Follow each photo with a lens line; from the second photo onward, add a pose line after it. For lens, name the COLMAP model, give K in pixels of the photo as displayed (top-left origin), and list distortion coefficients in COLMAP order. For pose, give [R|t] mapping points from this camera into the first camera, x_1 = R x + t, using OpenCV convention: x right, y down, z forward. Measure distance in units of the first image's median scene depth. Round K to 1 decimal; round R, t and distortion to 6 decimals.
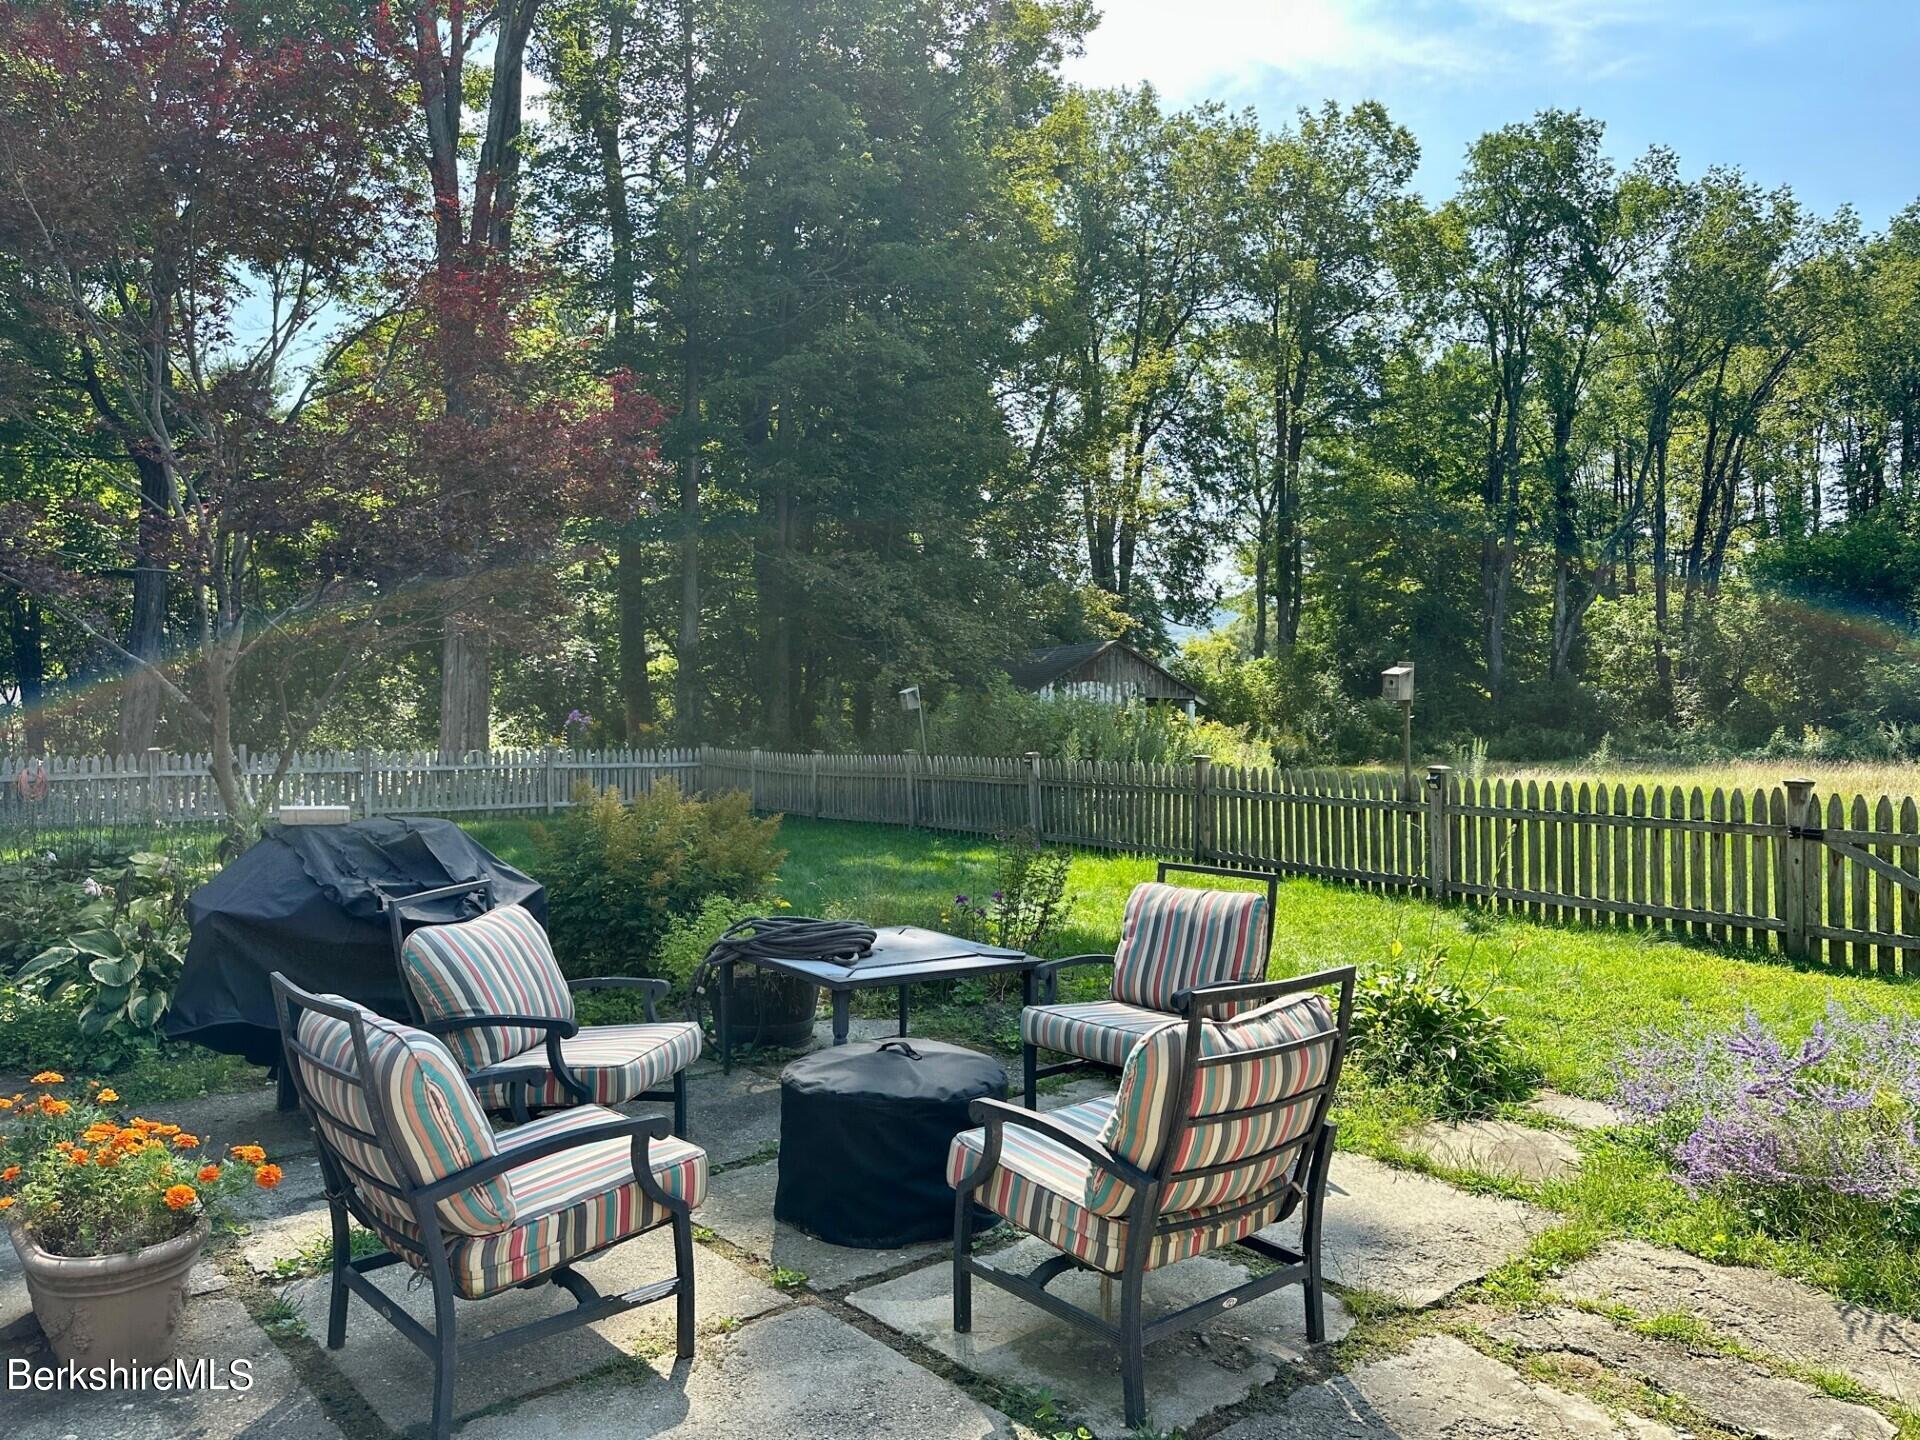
lens RADIAL K [[1357.1, 0, 956.6], [0, 1357.1, 709.5], [0, 0, 1]] dist [0.081198, -0.104677]
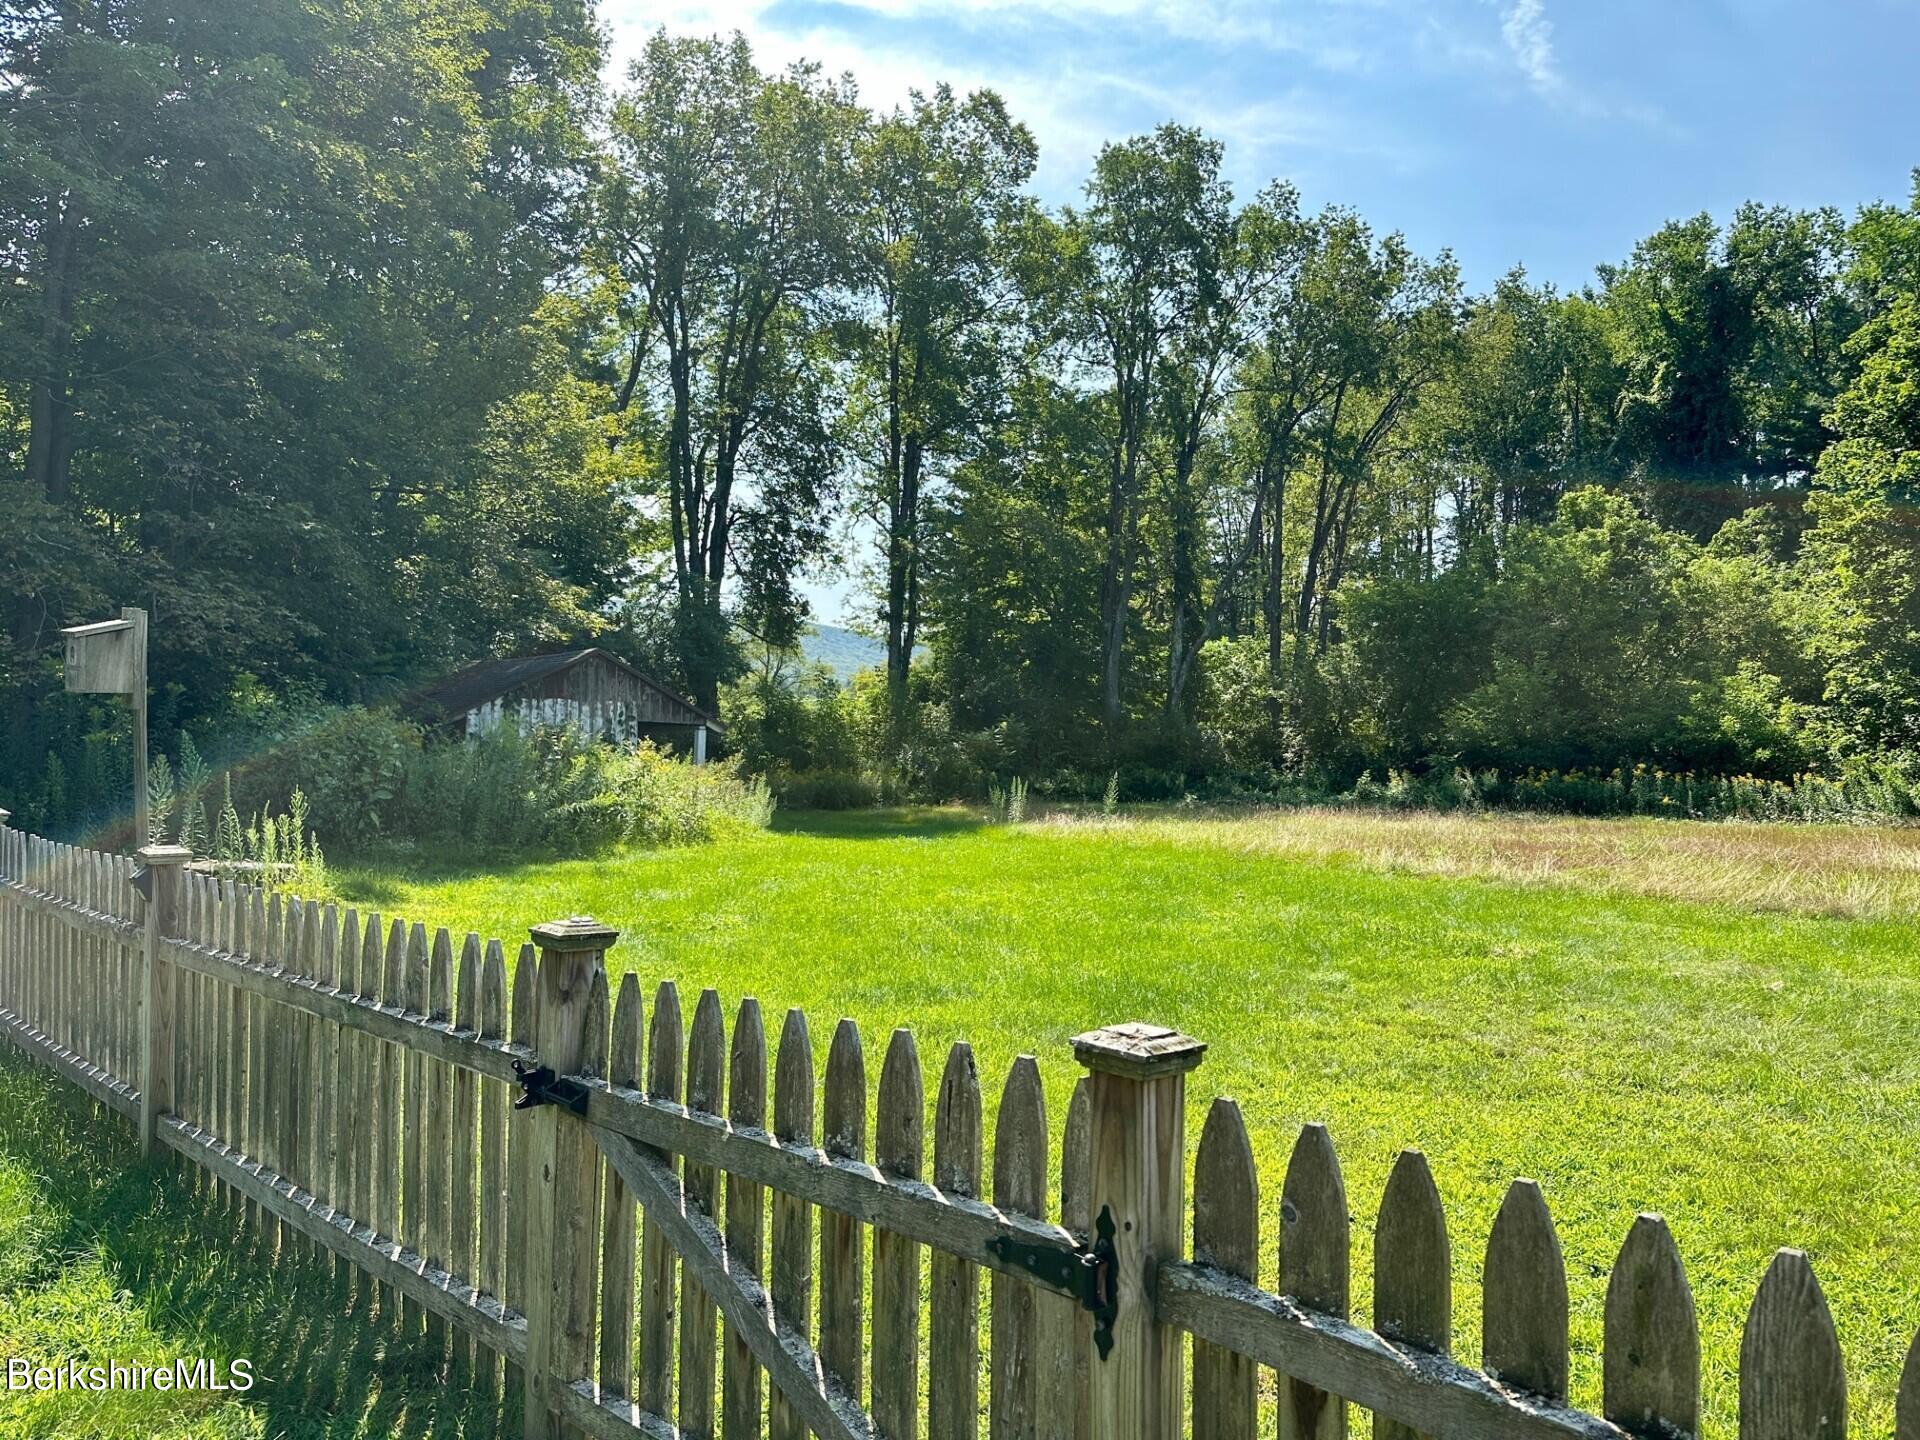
lens RADIAL K [[1348.4, 0, 960.0], [0, 1348.4, 720.0], [0, 0, 1]] dist [0.116269, -0.159305]
pose [[0.977766, 0.026486, 0.208018, 0.141945], [-0.023240, 0.999567, -0.018035, 0.000590], [-0.208406, 0.012799, 0.977959, 0.144909]]
